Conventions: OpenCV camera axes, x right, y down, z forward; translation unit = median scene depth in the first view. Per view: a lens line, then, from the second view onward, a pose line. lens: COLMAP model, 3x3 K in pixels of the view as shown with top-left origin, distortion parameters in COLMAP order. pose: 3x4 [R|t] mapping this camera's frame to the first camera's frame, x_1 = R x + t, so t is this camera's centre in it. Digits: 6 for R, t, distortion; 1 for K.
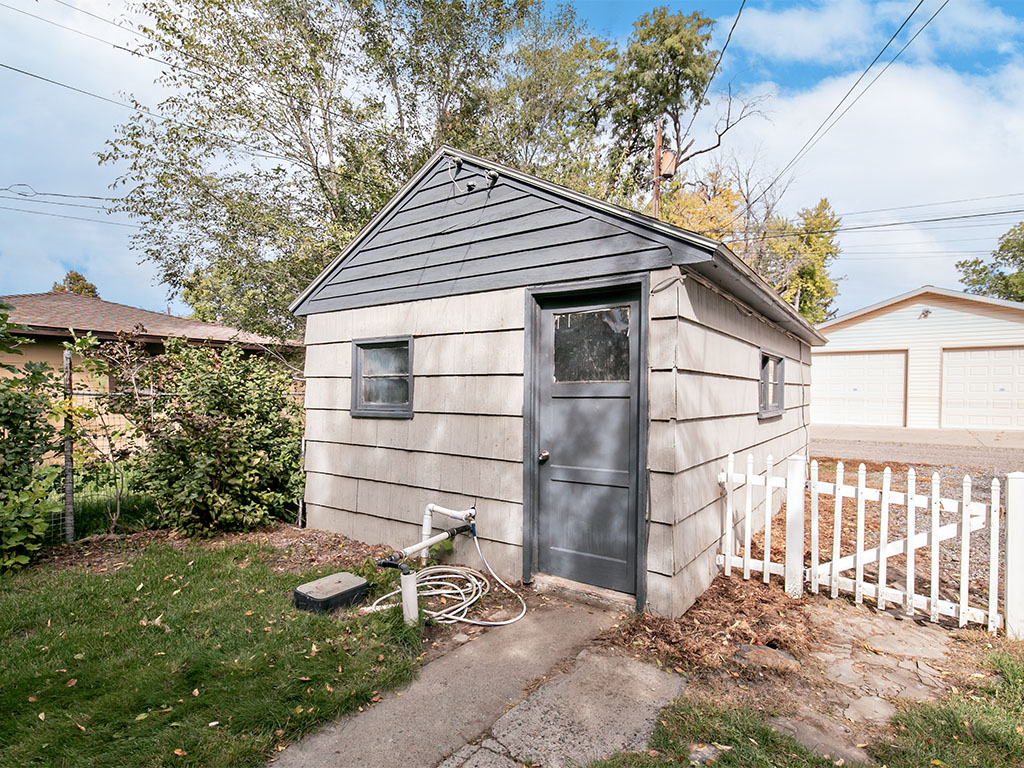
lens RADIAL K [[533.1, 0, 509.0], [0, 533.1, 392.4], [0, 0, 1]] dist [0.003362, 0.000093]
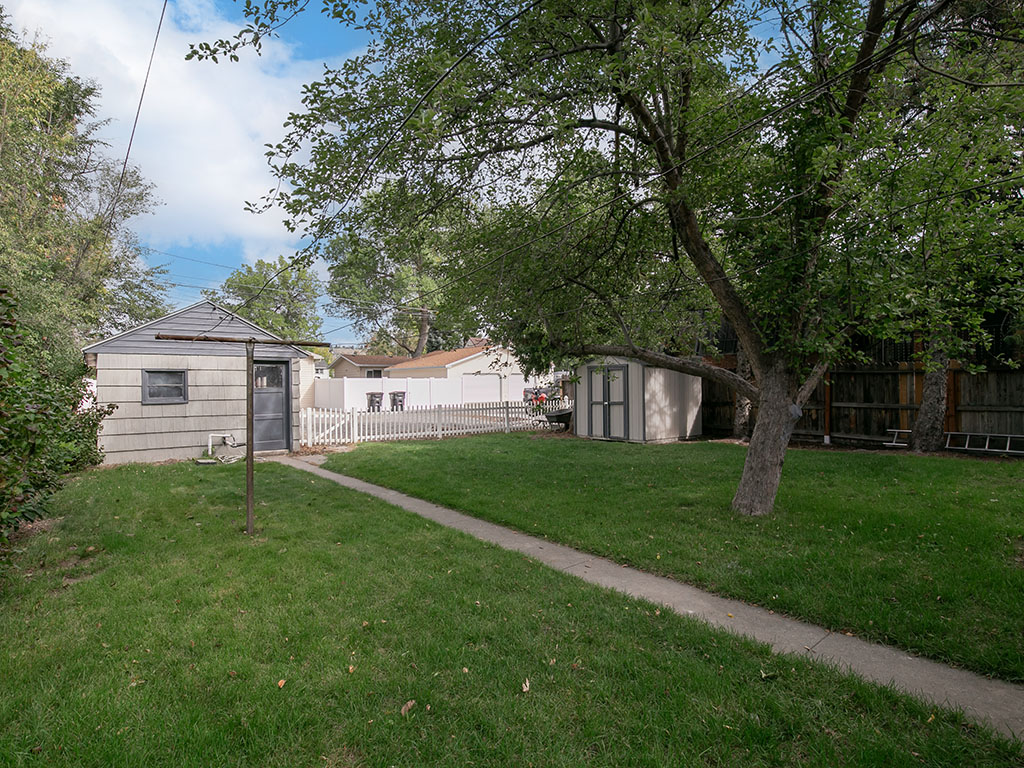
lens RADIAL K [[533.1, 0, 509.0], [0, 533.1, 392.4], [0, 0, 1]] dist [0.003362, 0.000093]
pose [[0.336169, -0.018878, 0.941612, -2.284321], [0.013767, 0.999791, 0.015130, -0.018956], [-0.941701, 0.007877, 0.336359, -1.402441]]
